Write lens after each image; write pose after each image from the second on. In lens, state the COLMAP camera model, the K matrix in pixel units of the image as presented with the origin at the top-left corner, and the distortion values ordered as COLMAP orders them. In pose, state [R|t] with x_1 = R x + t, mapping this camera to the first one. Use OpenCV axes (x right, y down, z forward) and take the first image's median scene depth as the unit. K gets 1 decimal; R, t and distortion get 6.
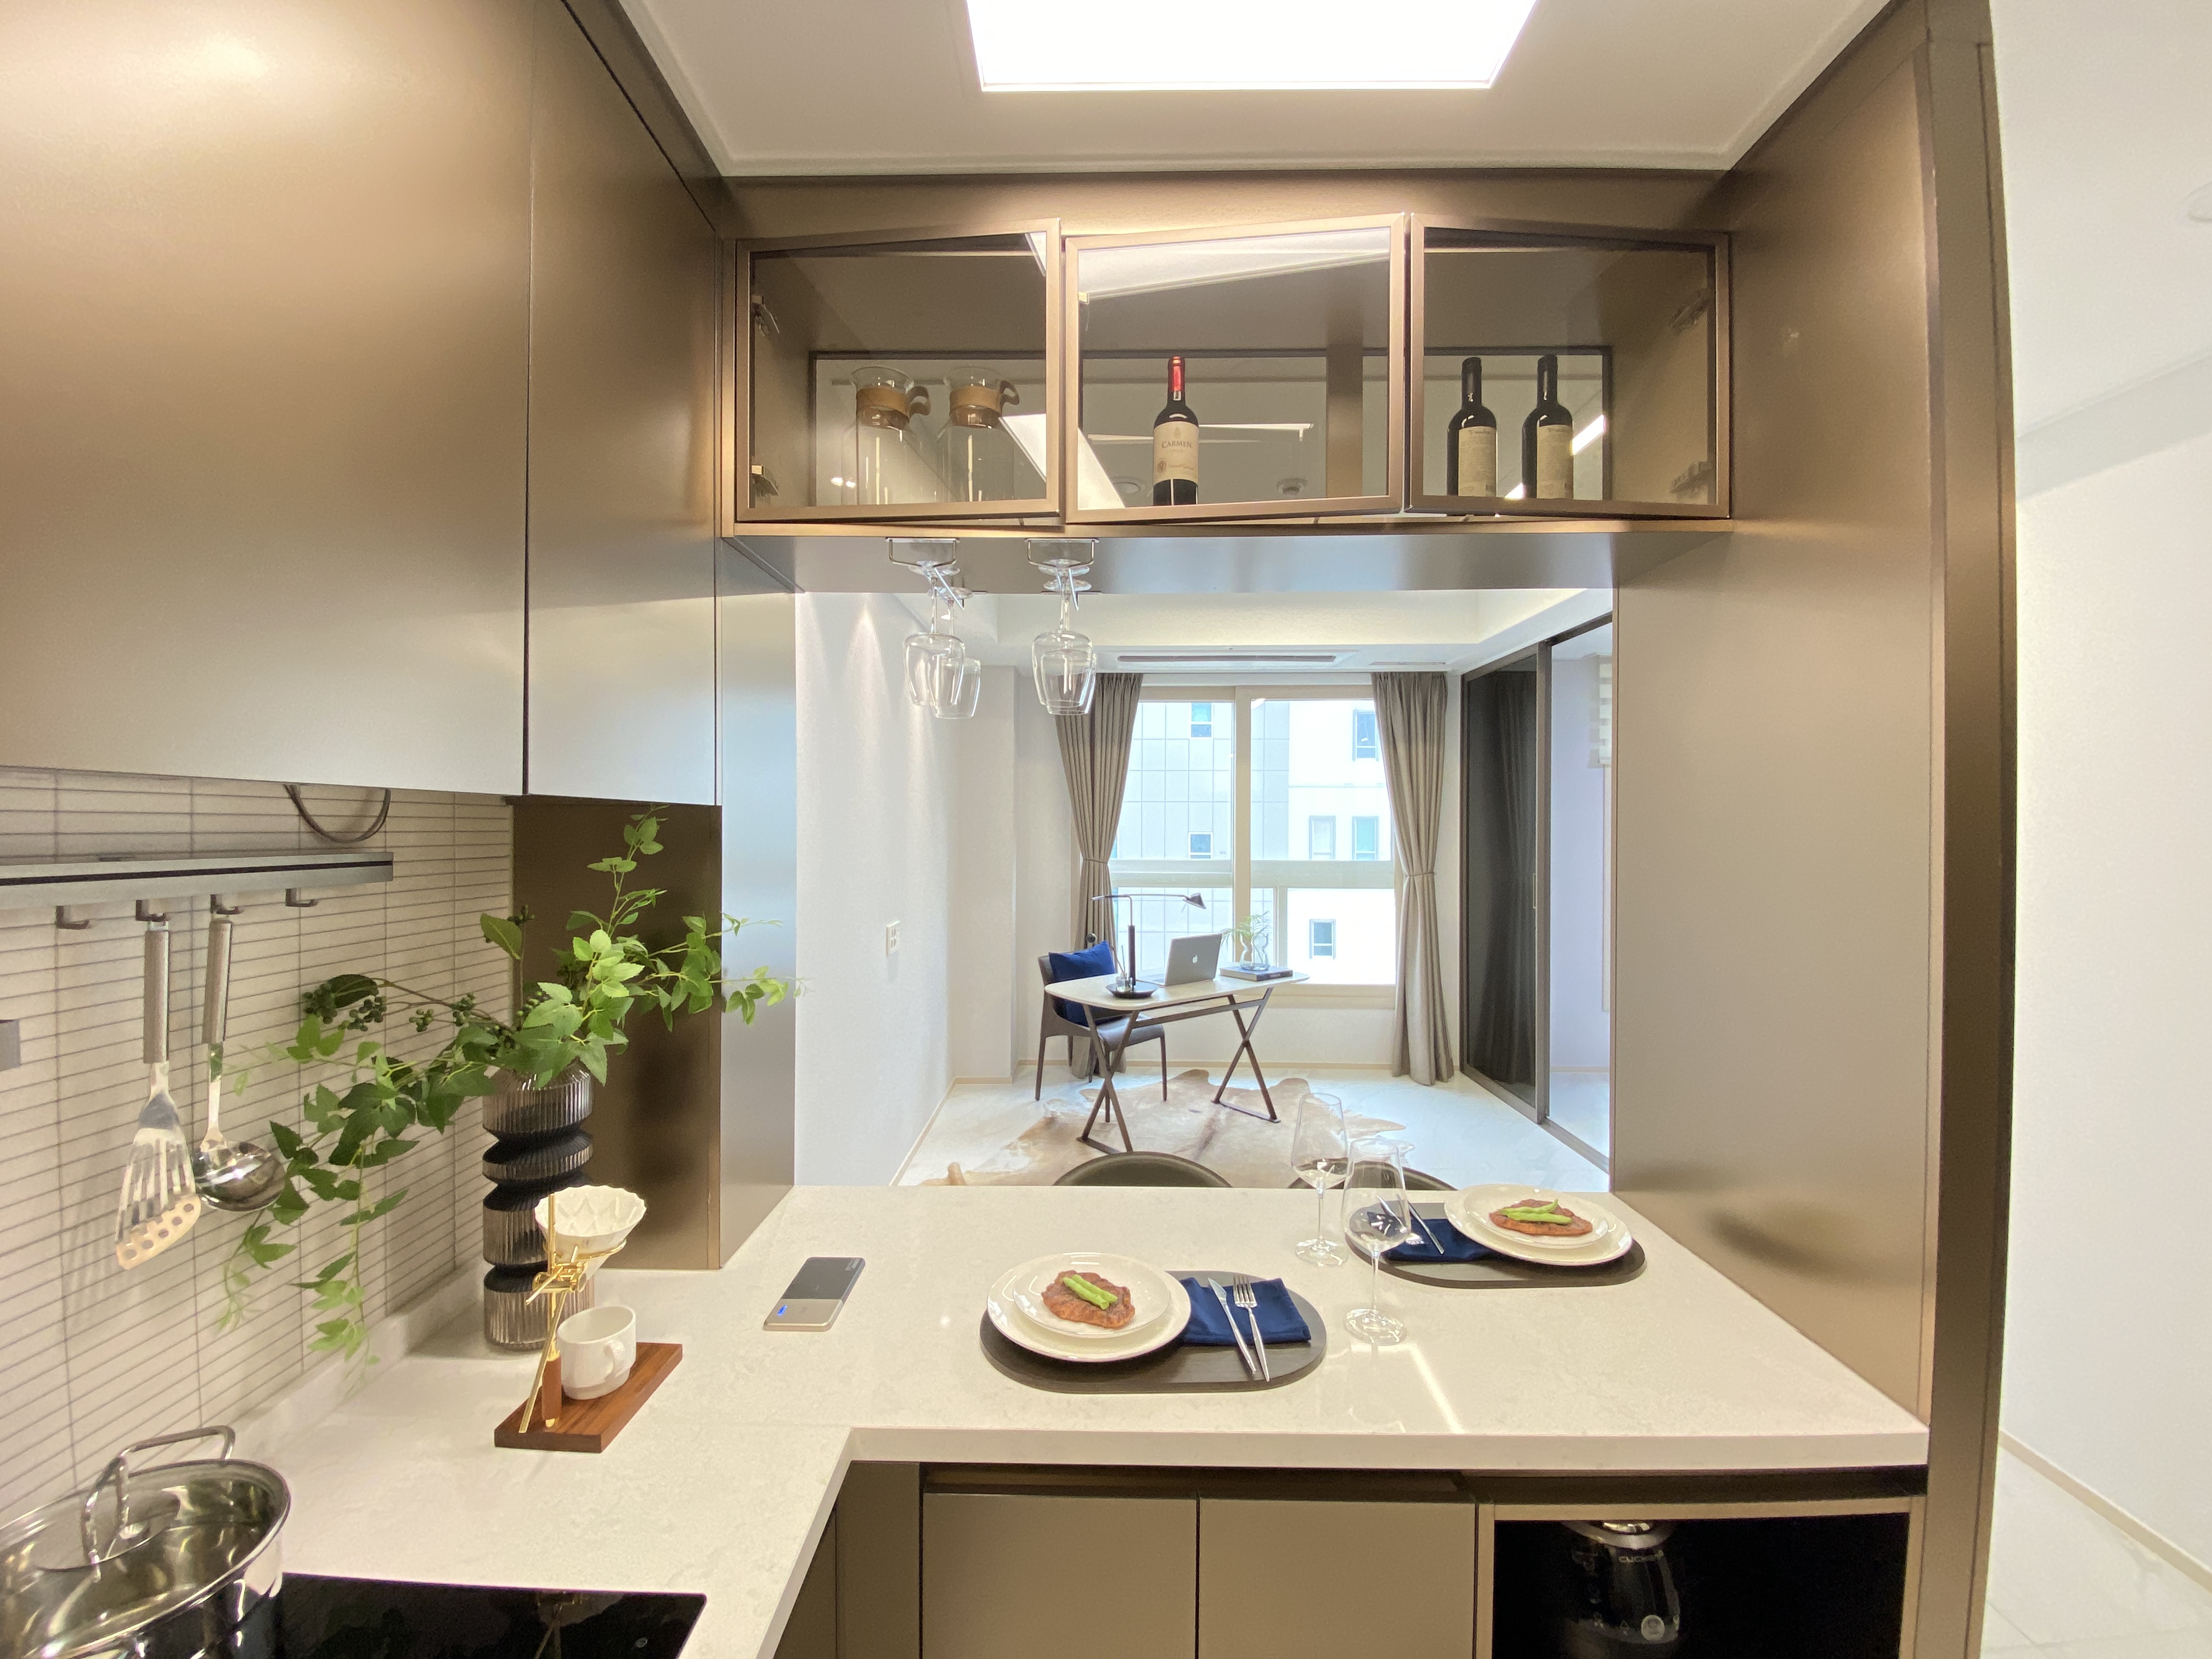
lens RADIAL K [[889.9, 0, 1087.5], [0, 889.9, 826.9], [0, 0, 1]] dist [0.026056, -0.023882]
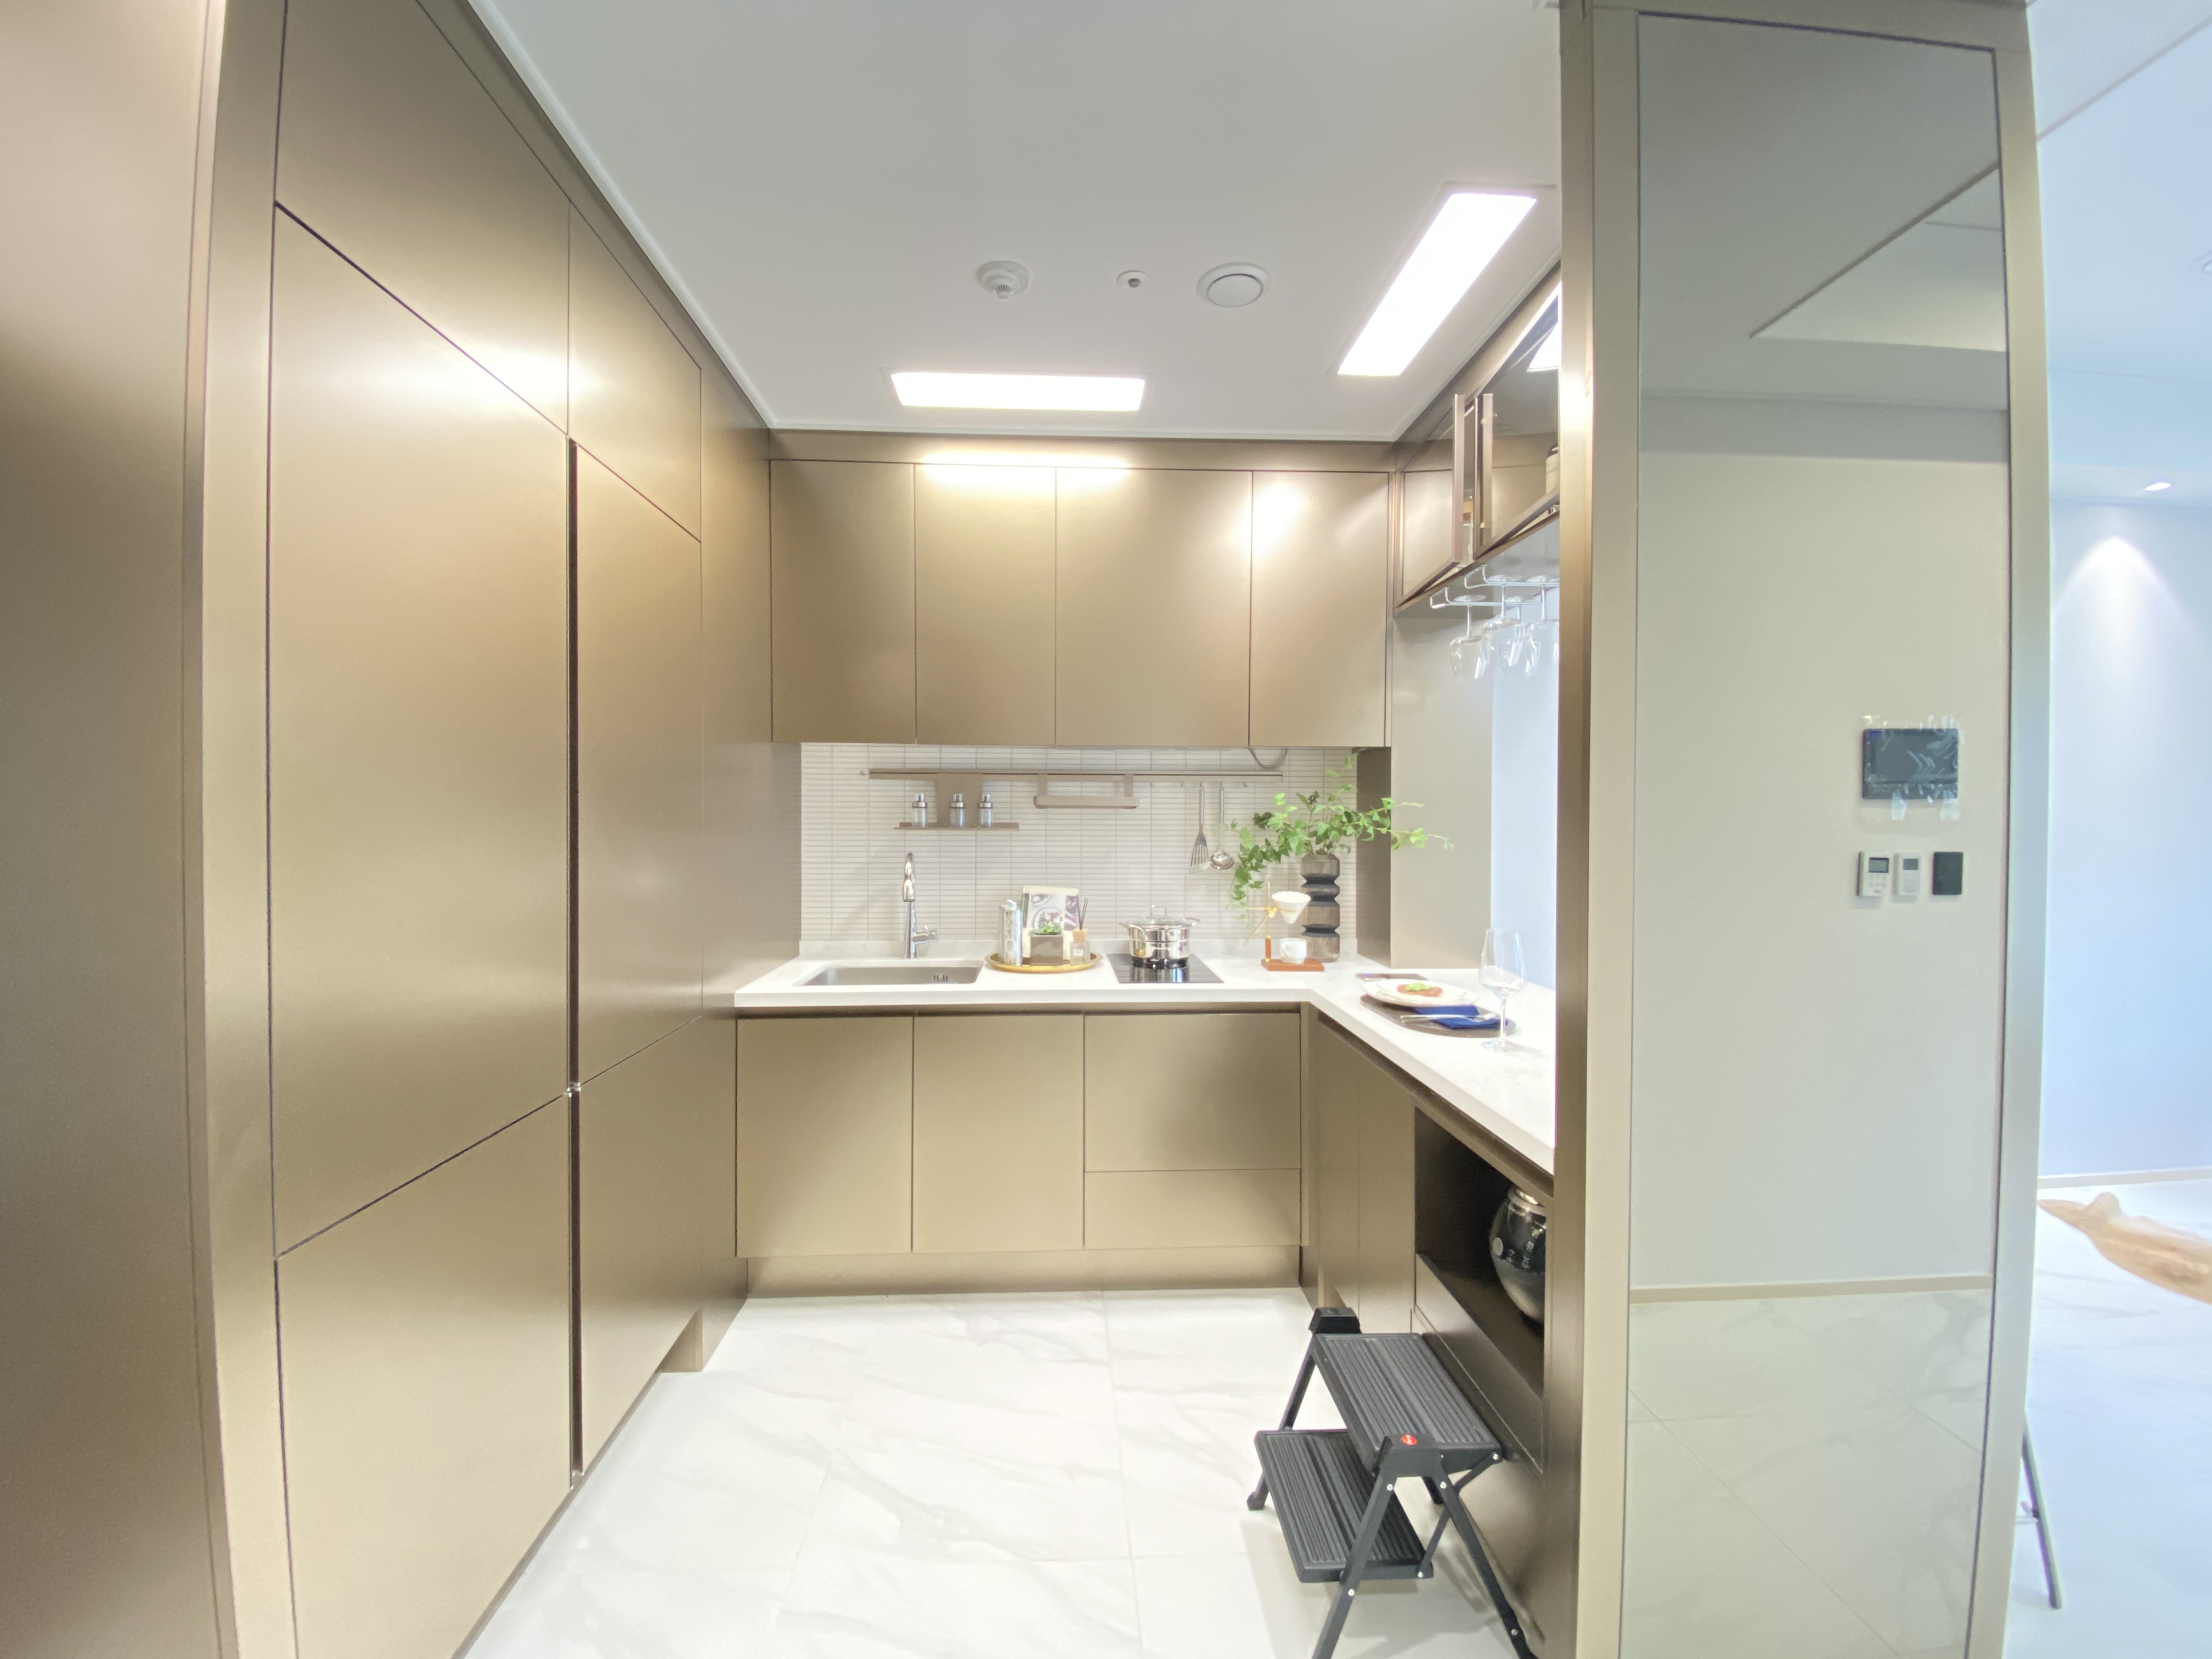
lens RADIAL K [[903.9, 0, 1101.6], [0, 903.9, 822.2], [0, 0, 1]] dist [0.028580, -0.021435]
pose [[0.082826, 0.006225, -0.996545, 0.449054], [-0.002597, 0.999978, 0.006031, 0.038156], [0.996561, 0.002089, 0.082840, 0.041315]]
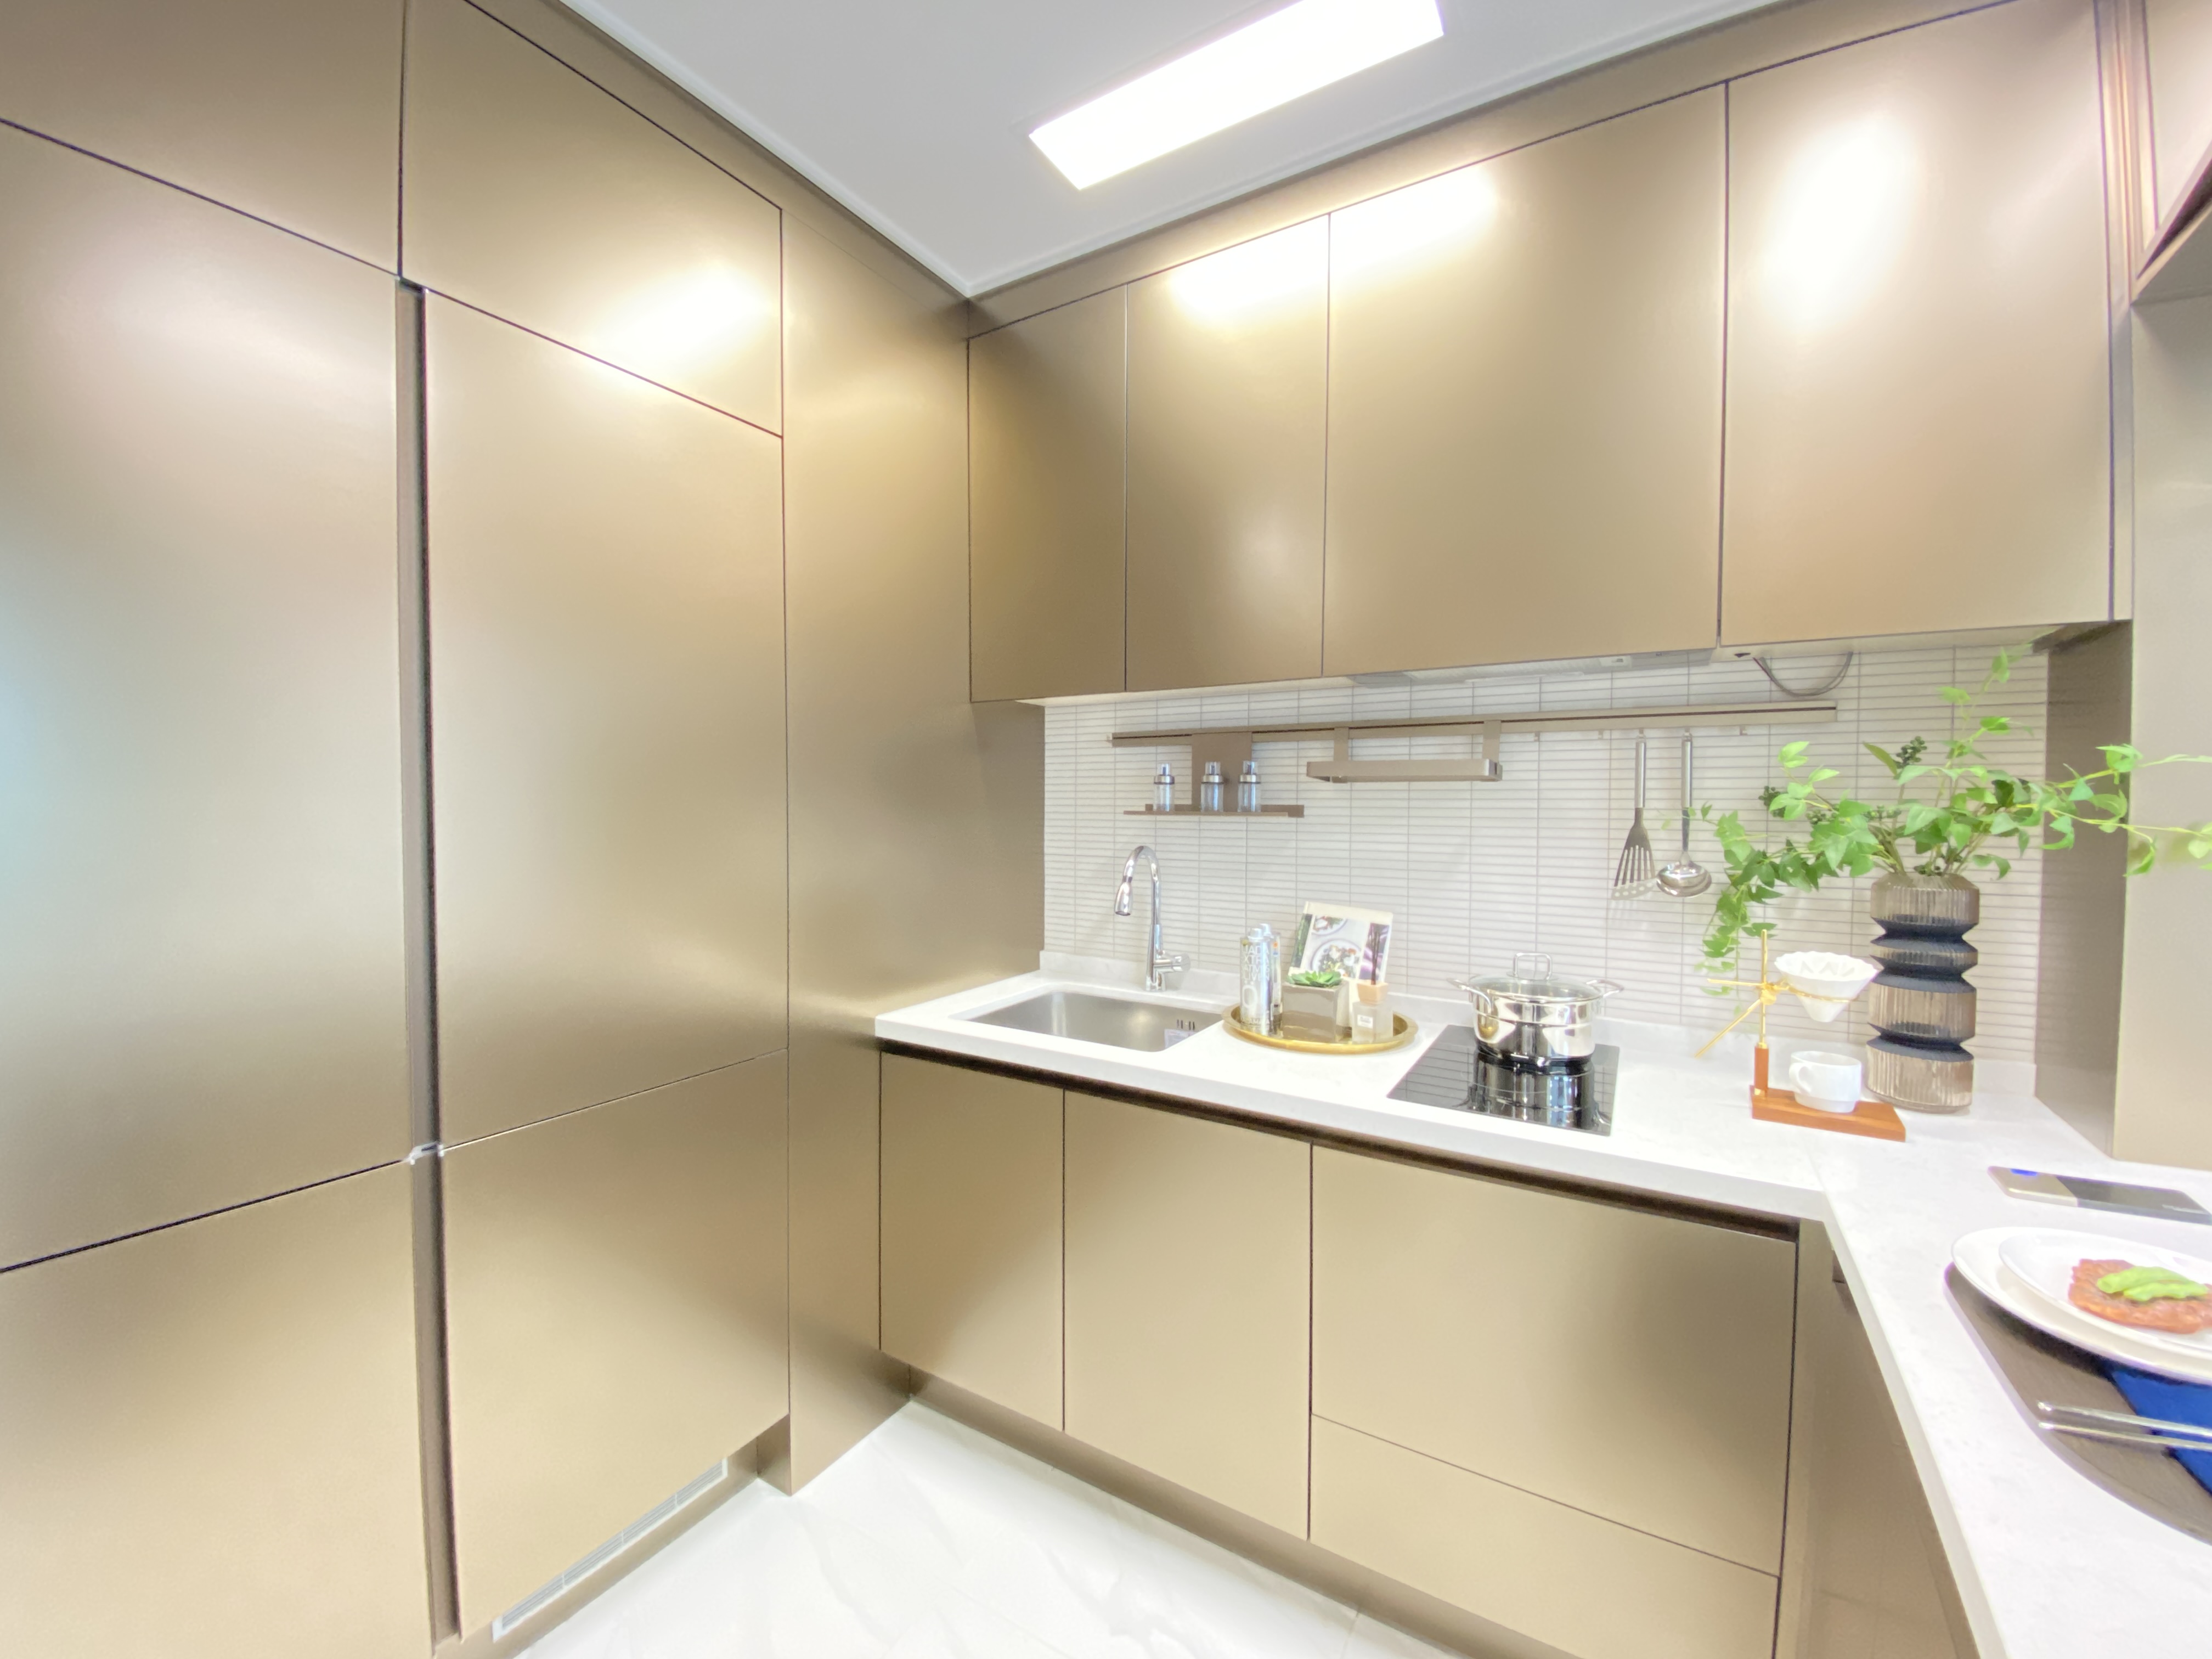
lens RADIAL K [[894.9, 0, 1087.9], [0, 894.9, 827.9], [0, 0, 1]] dist [0.023819, -0.025839]
pose [[-0.513011, 0.025006, -0.858018, 0.222613], [-0.001572, 0.999547, 0.030071, 0.040690], [0.858381, 0.016776, -0.512739, 0.158151]]
